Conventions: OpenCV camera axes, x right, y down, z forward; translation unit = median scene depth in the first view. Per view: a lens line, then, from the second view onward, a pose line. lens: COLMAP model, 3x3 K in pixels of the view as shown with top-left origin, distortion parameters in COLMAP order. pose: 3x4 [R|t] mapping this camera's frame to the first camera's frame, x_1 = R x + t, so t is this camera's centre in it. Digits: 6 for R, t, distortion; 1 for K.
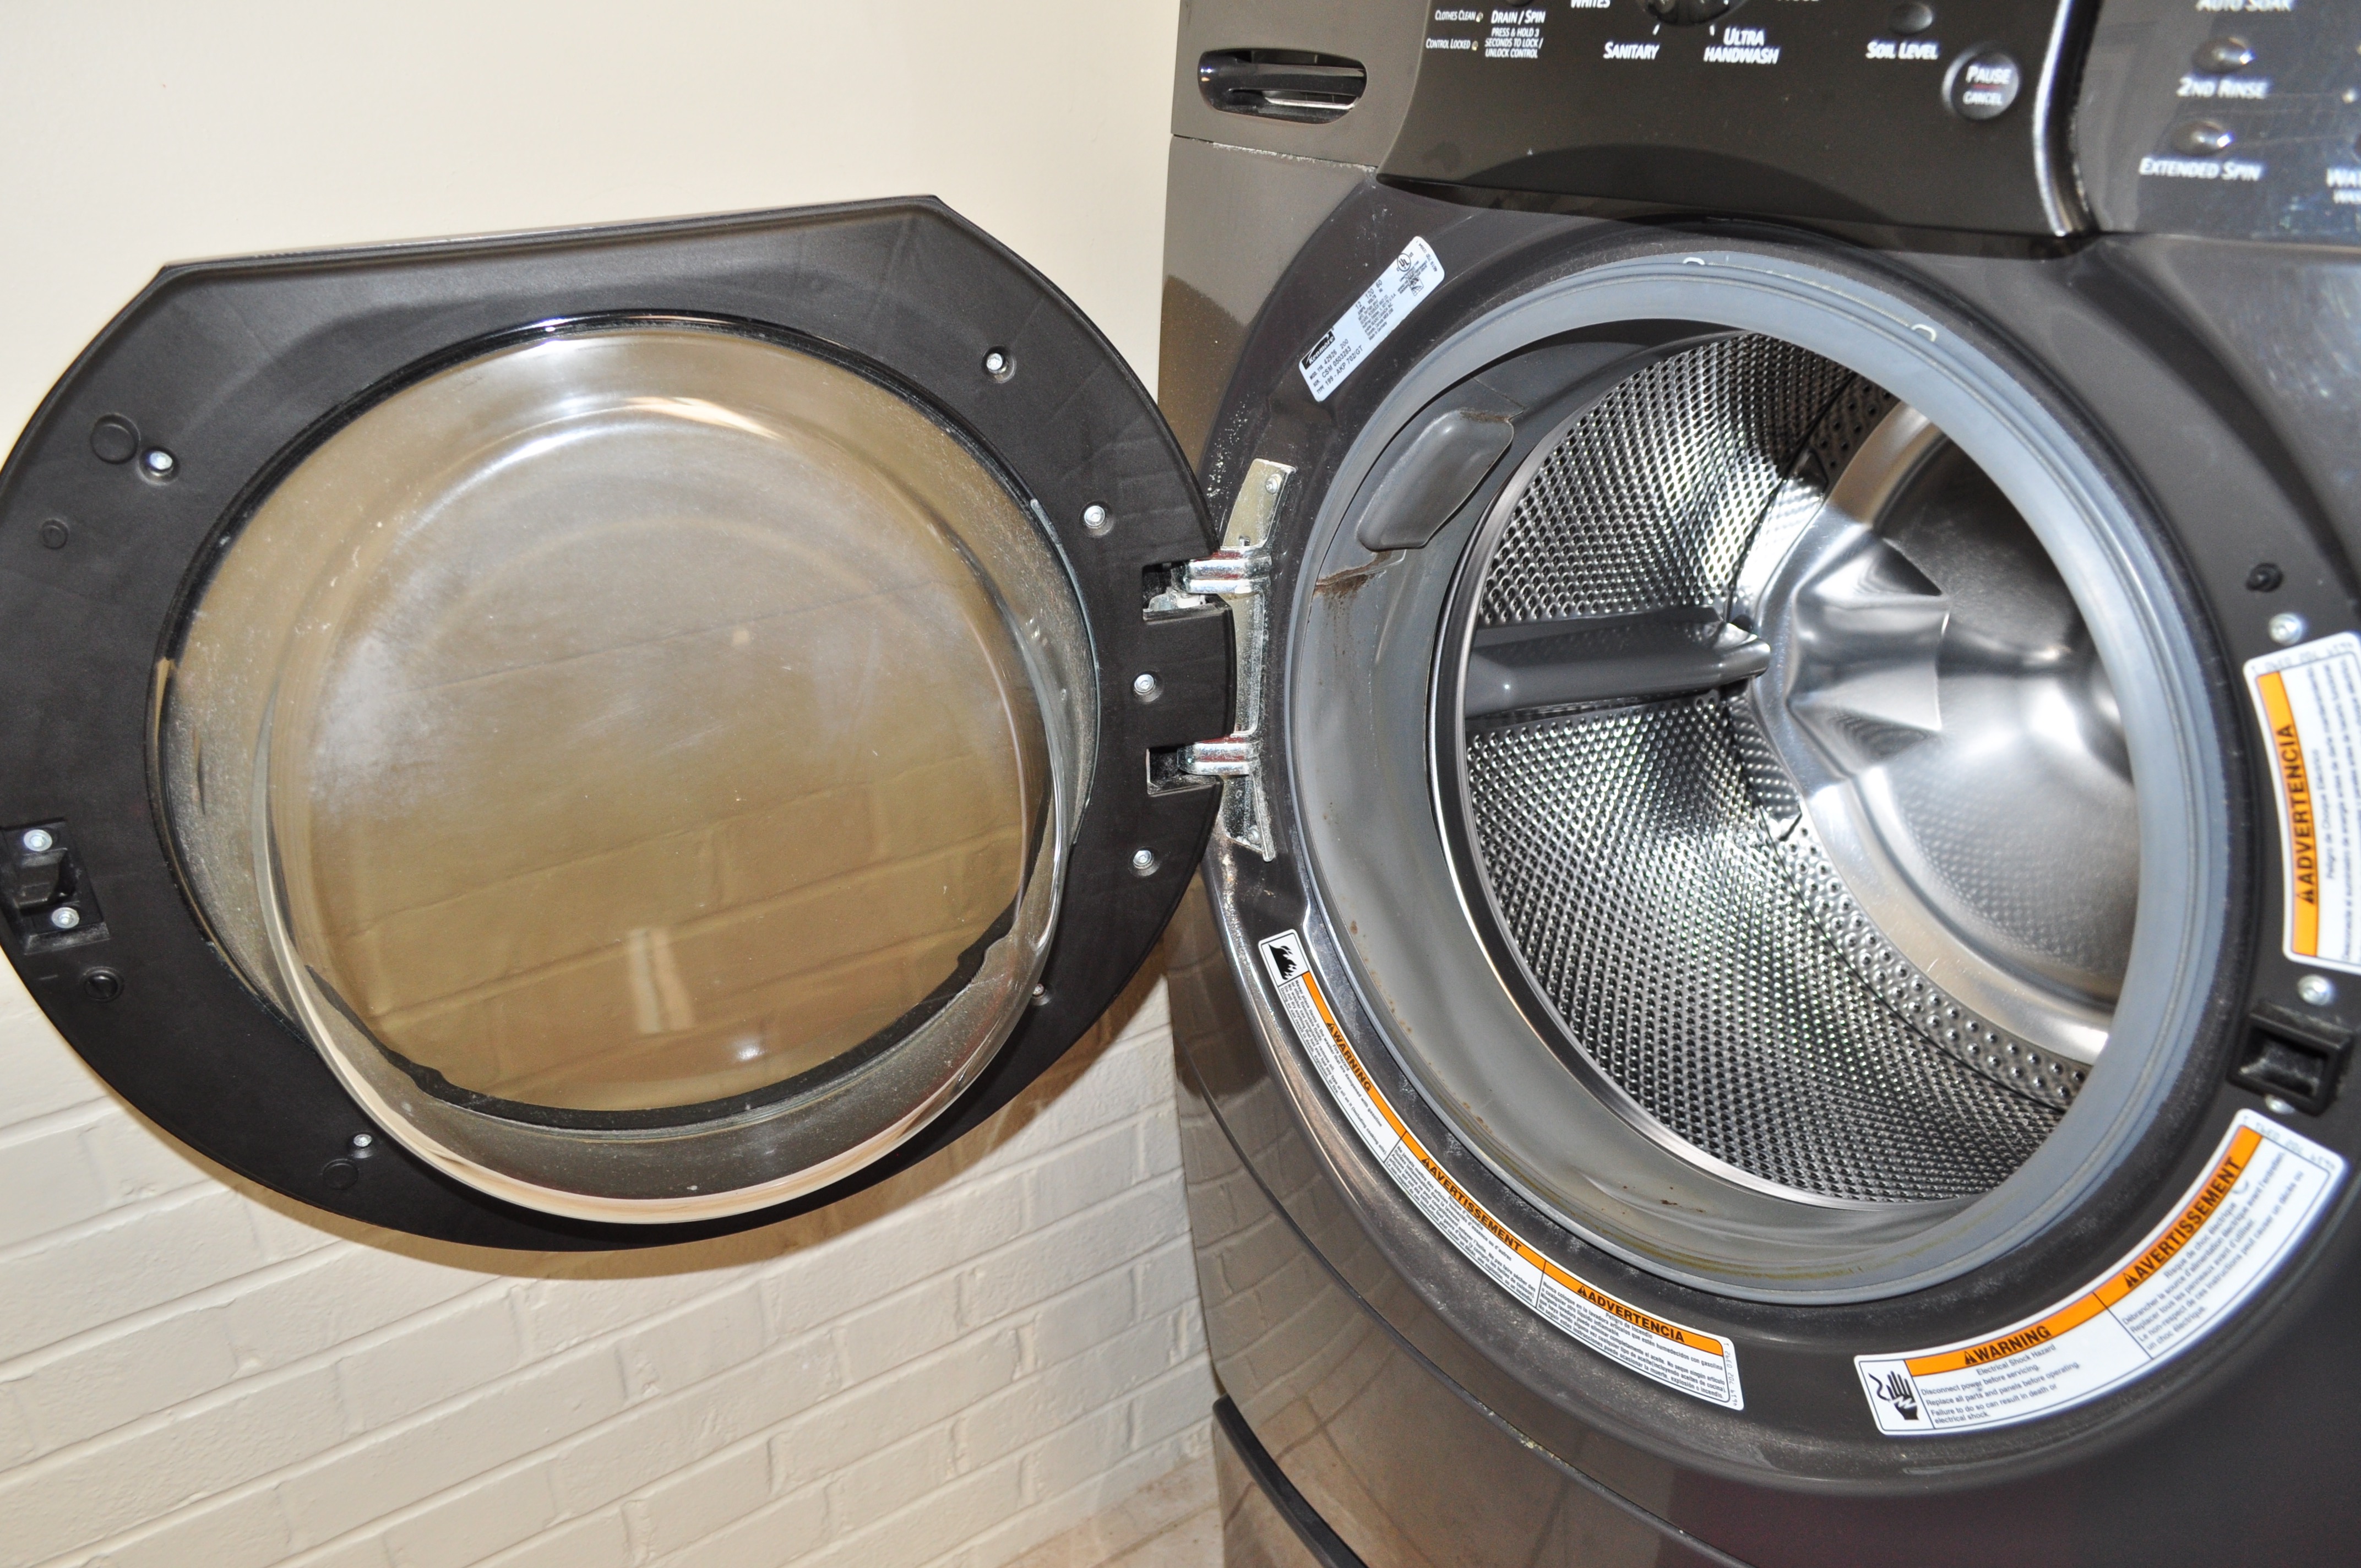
lens RADIAL K [[1793.1, 0, 1185.4], [0, 1793.1, 796.3], [0, 0, 1]] dist [-0.016612, 0.008394]
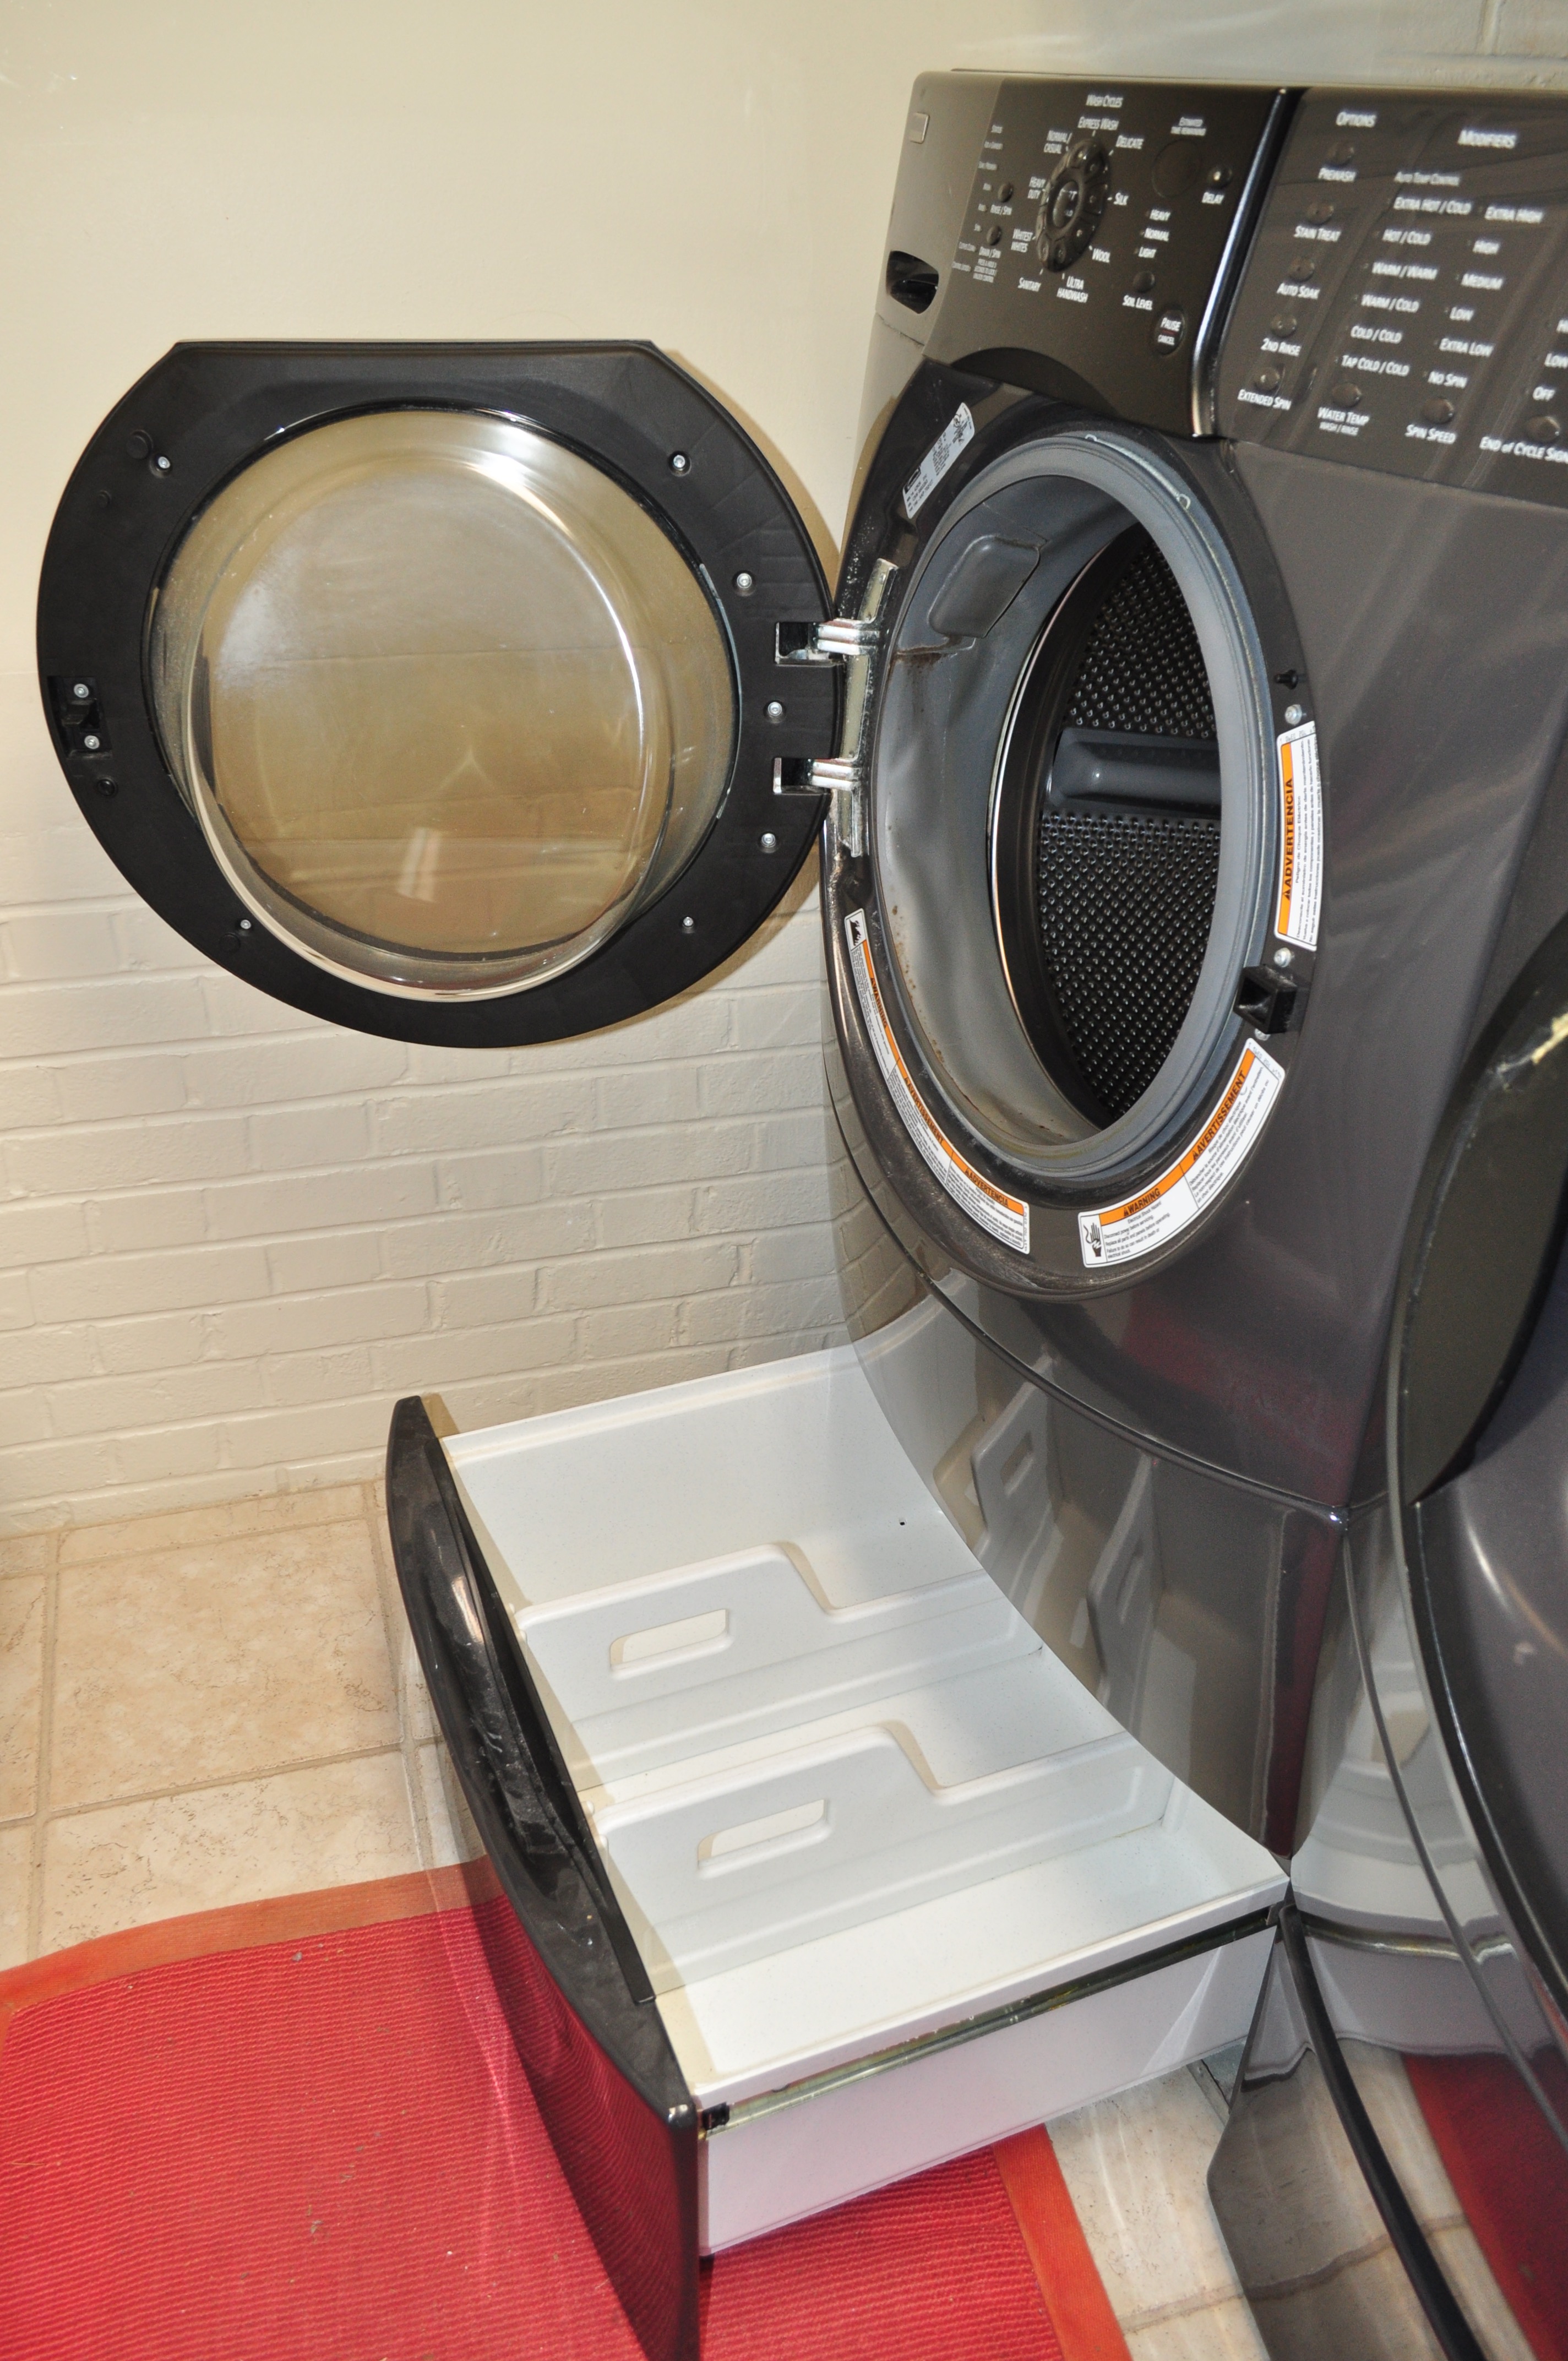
lens RADIAL K [[1793.1, 0, 779.3], [0, 1793.1, 1187.8], [0, 0, 1]] dist [-0.016612, 0.008394]
pose [[0.946090, 0.209932, -0.246660, 0.433944], [-0.177762, 0.973123, 0.146401, 0.103415], [0.270765, -0.094662, 0.957980, -0.422951]]
